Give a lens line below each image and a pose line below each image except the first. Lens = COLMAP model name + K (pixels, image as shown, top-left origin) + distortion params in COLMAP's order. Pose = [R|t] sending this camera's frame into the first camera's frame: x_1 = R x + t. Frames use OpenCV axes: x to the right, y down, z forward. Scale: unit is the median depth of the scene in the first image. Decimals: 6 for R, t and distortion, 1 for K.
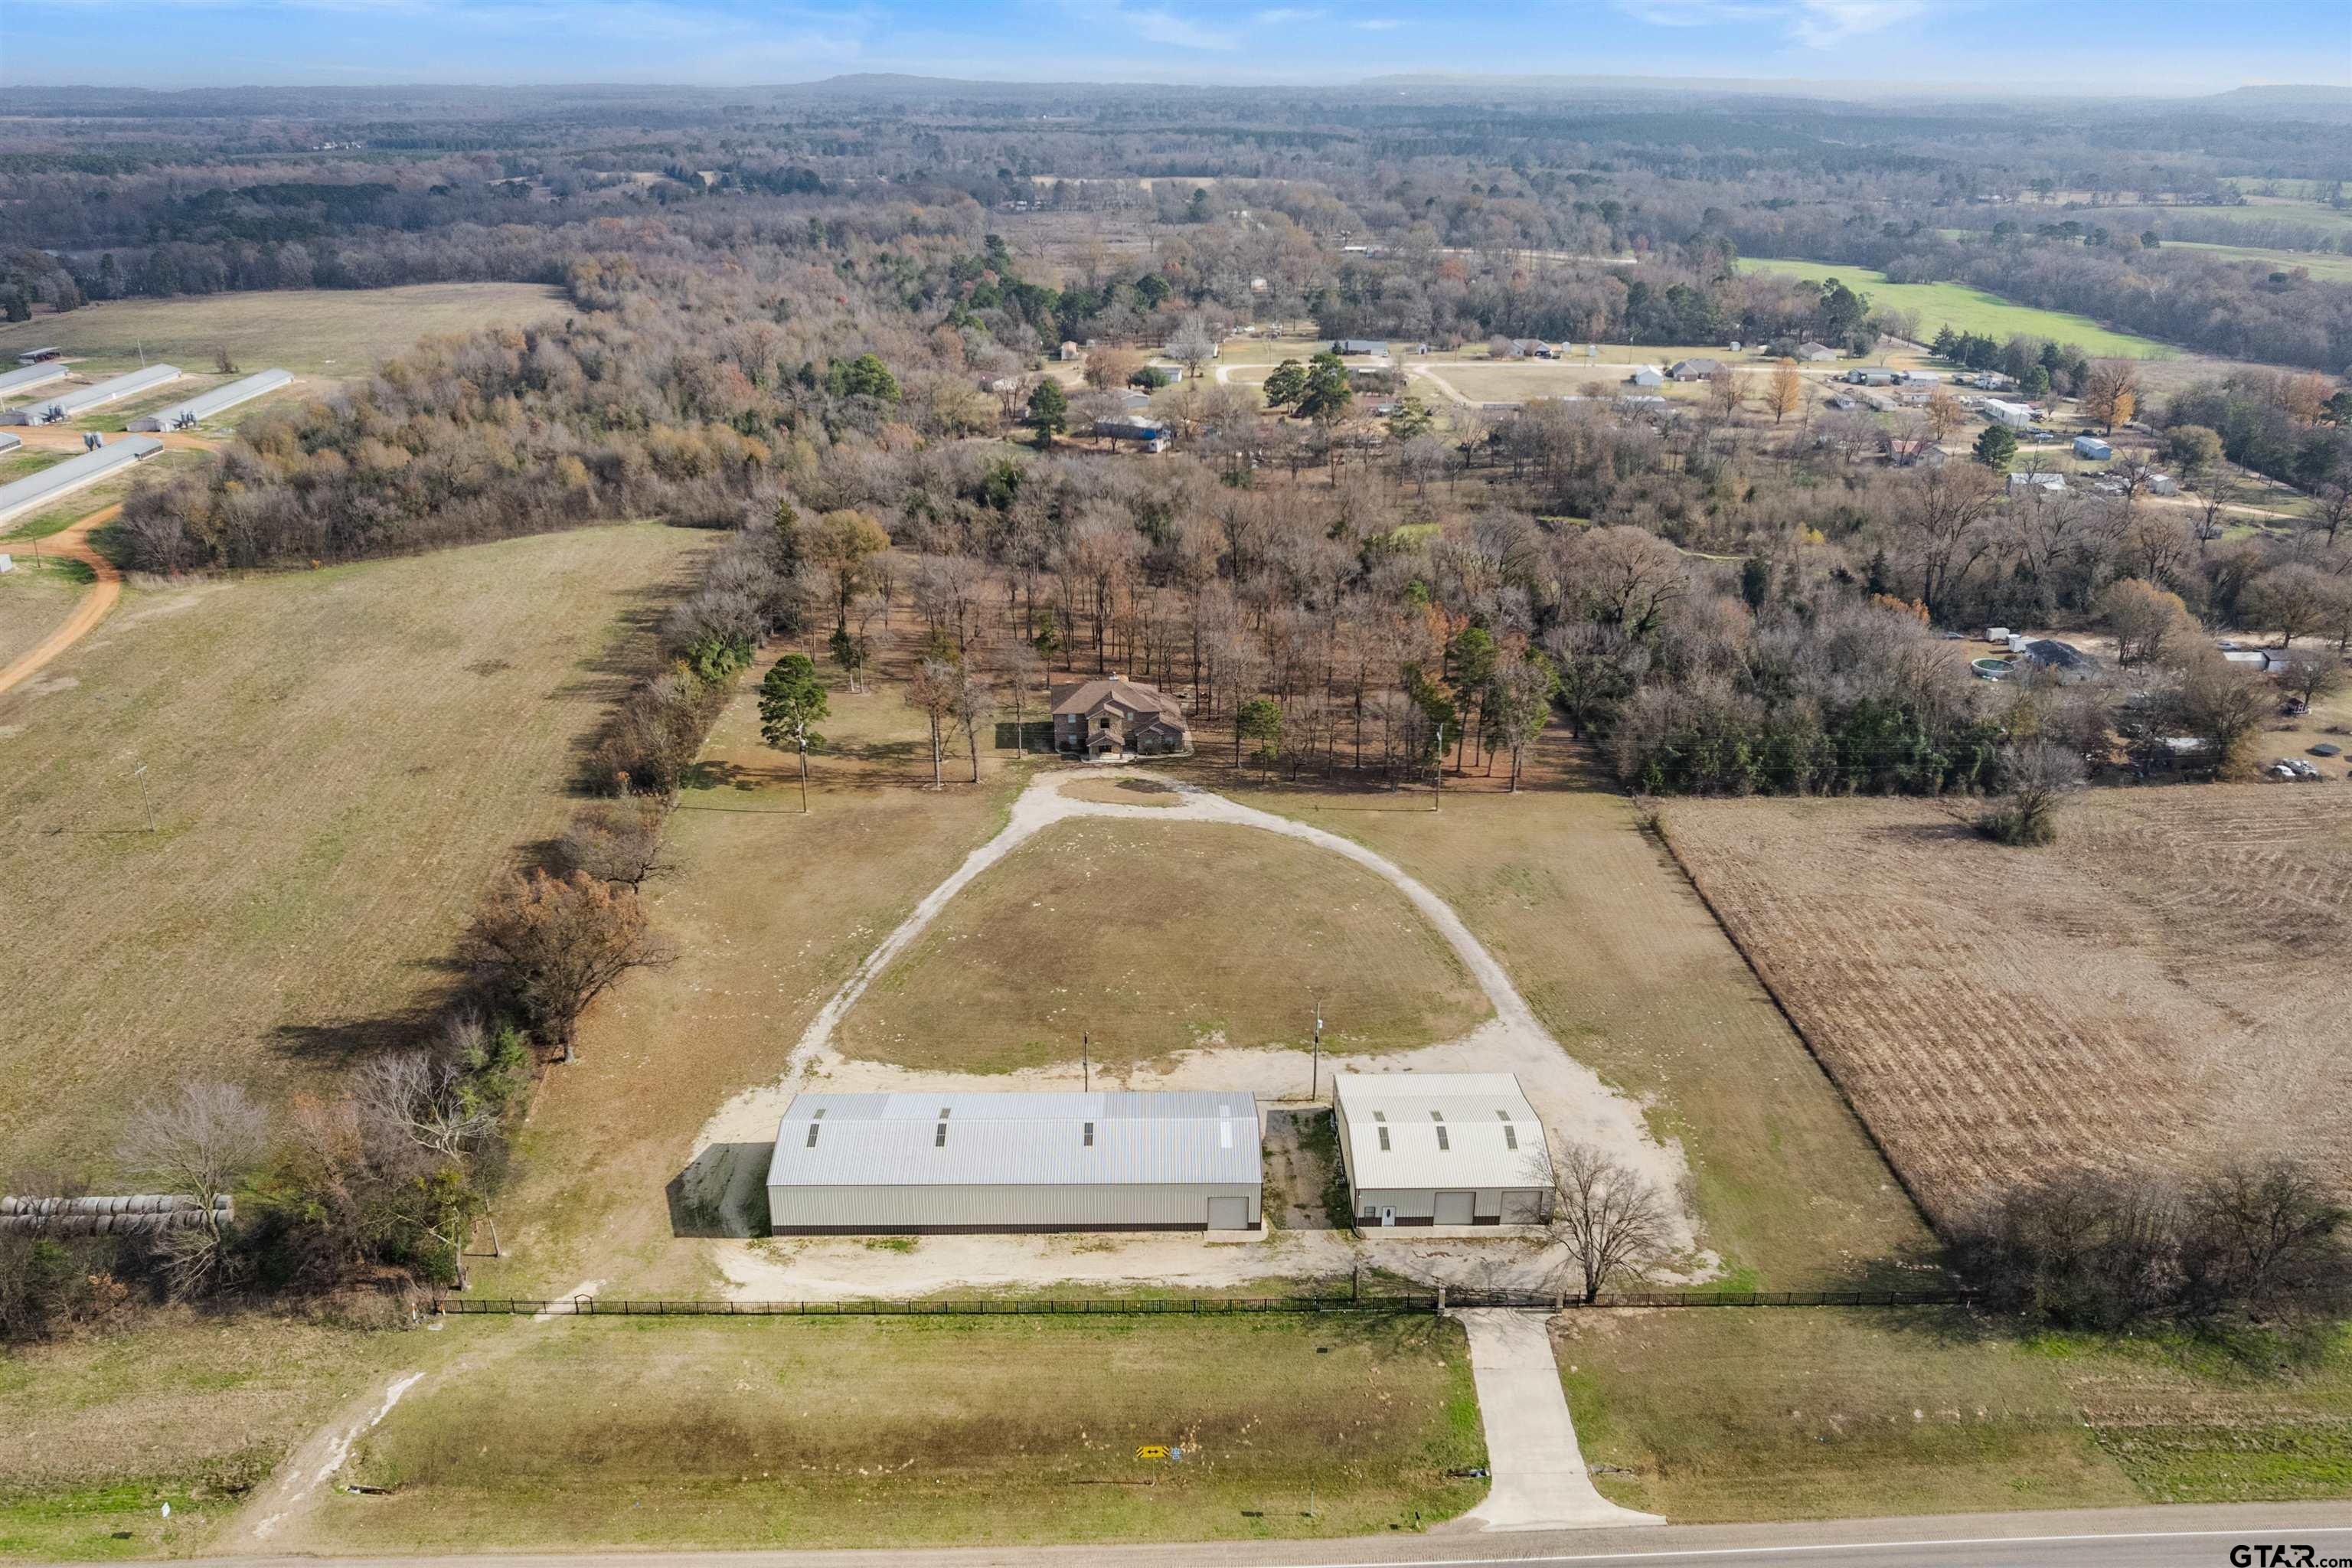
lens RADIAL K [[1796.3, 0, 1176.6], [0, 1796.3, 773.0], [0, 0, 1]] dist [-0.056207, 0.022096]
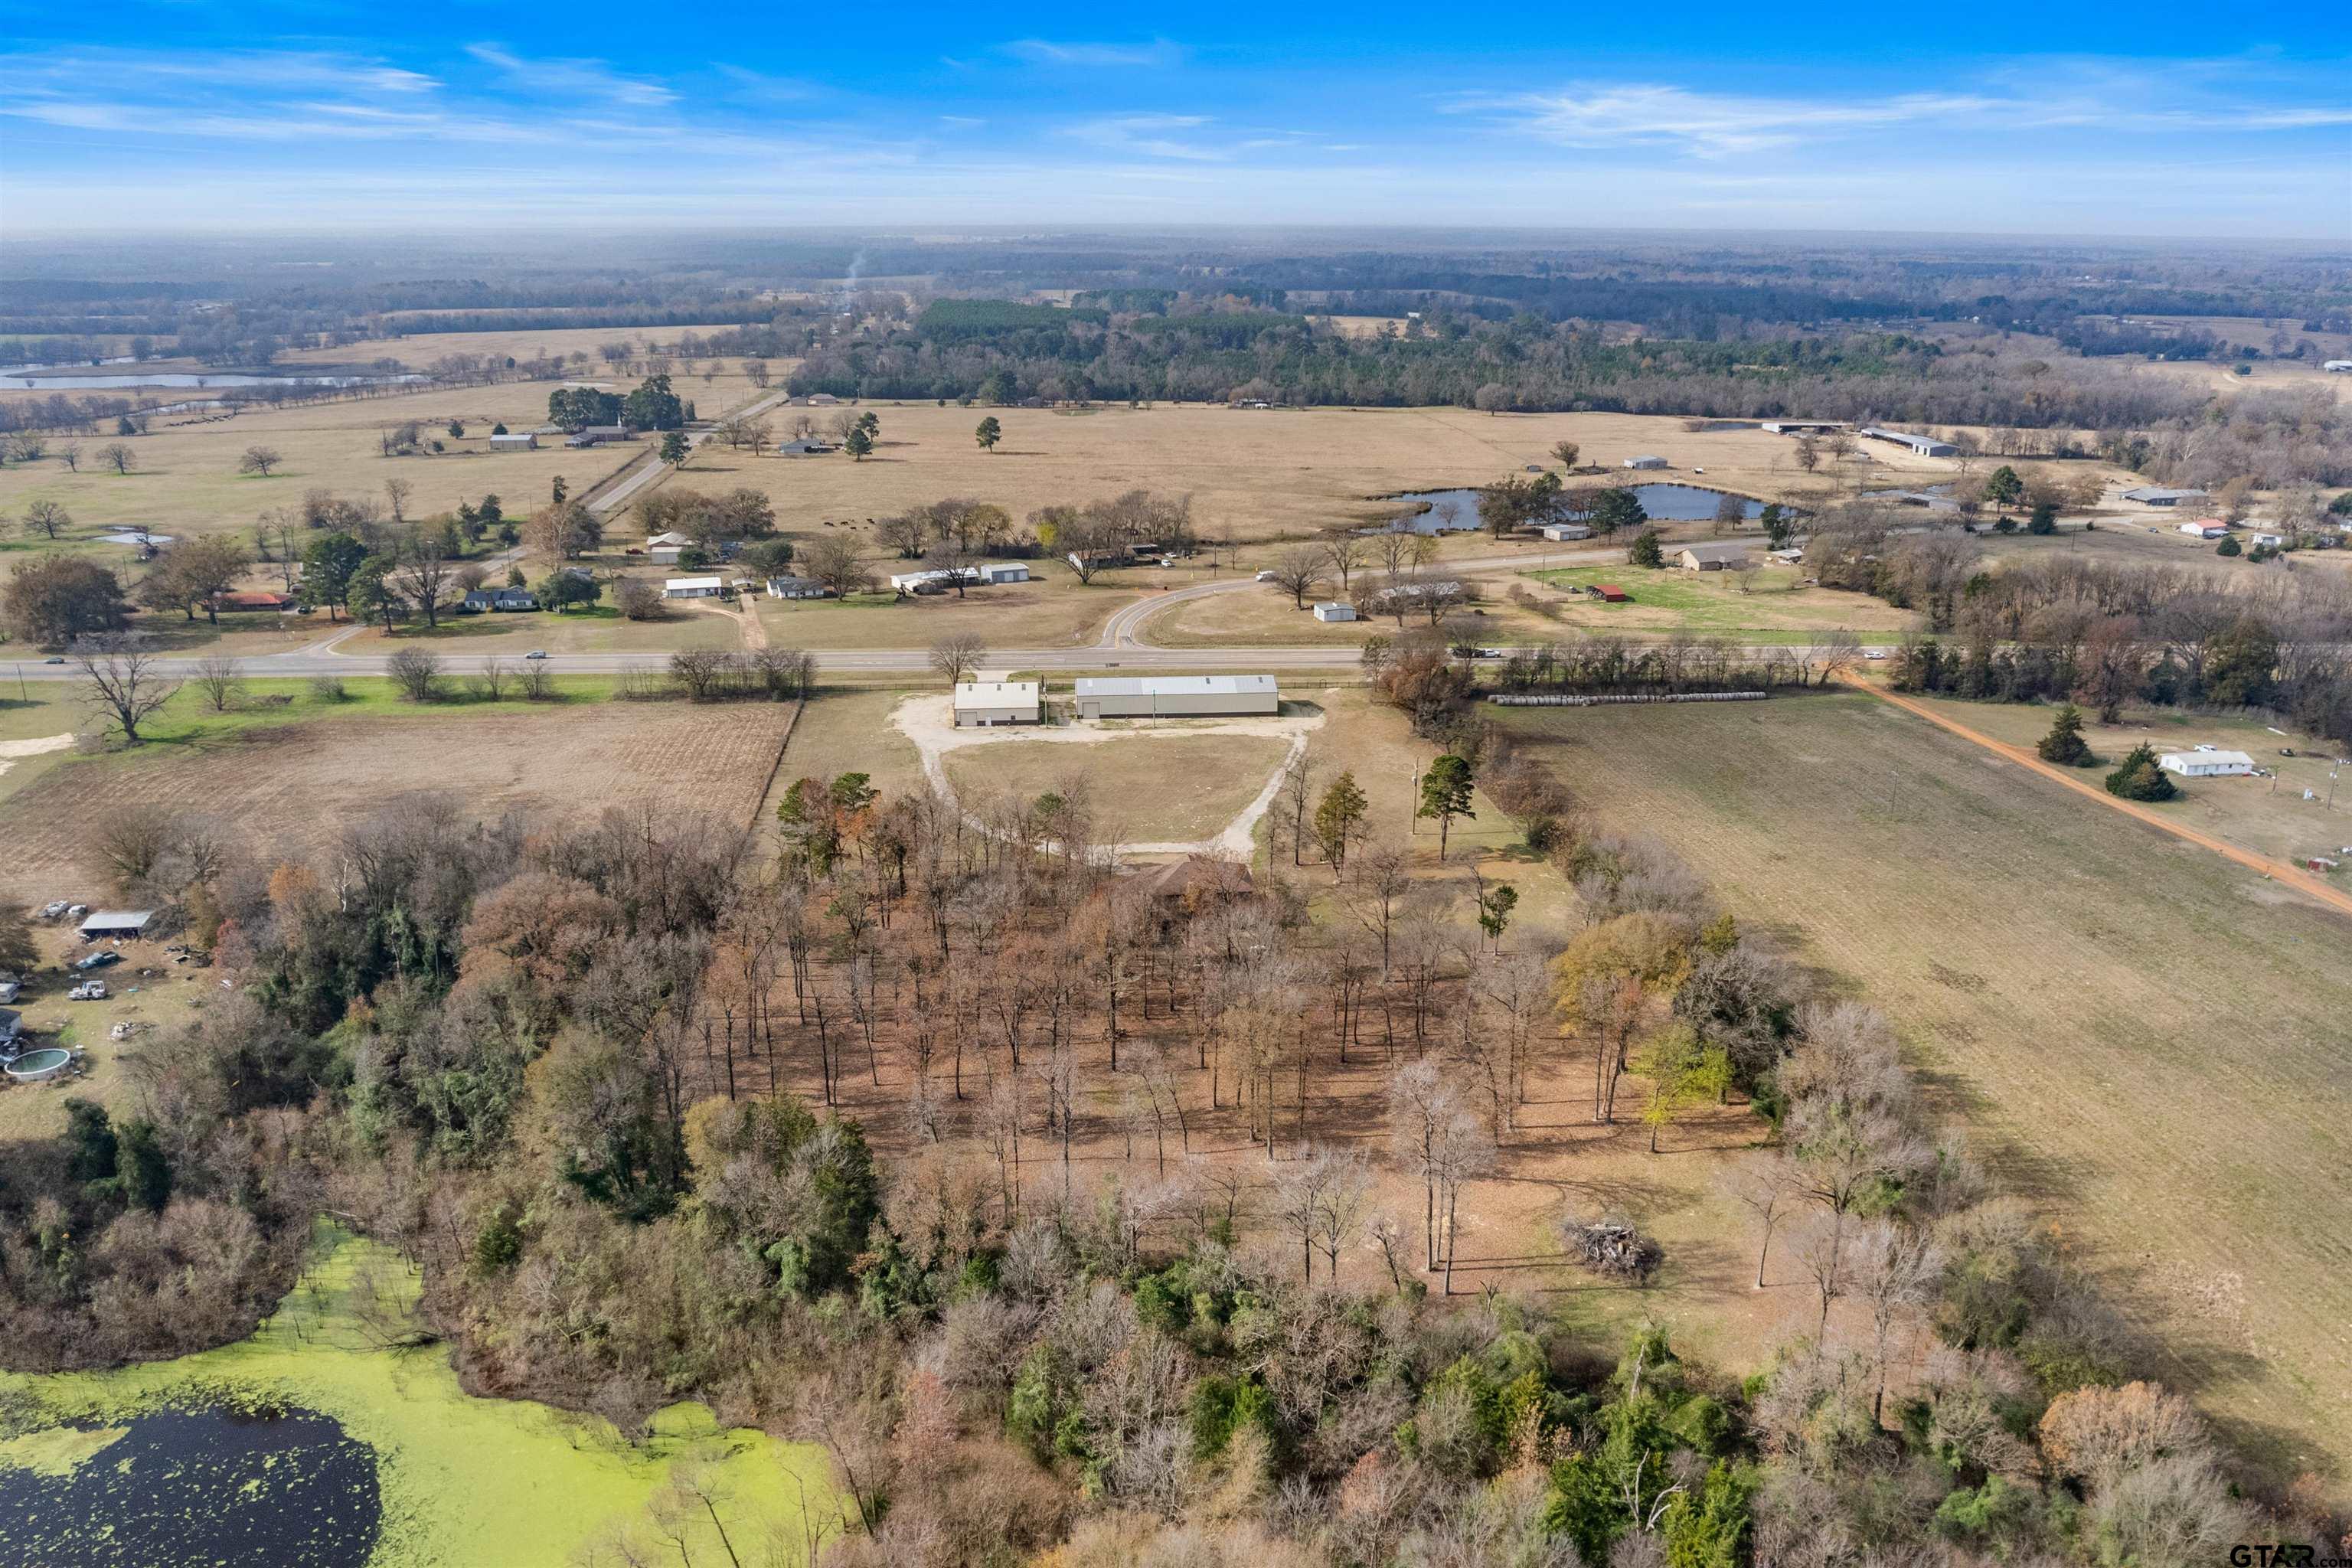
lens RADIAL K [[1796.3, 0, 1167.6], [0, 1796.3, 782.0], [0, 0, 1]] dist [-0.056207, 0.022096]
pose [[-0.998534, 0.013042, -0.052534, 0.052894], [-0.023145, 0.774460, 0.632199, -1.264069], [0.048931, 0.632488, -0.773023, 3.055079]]
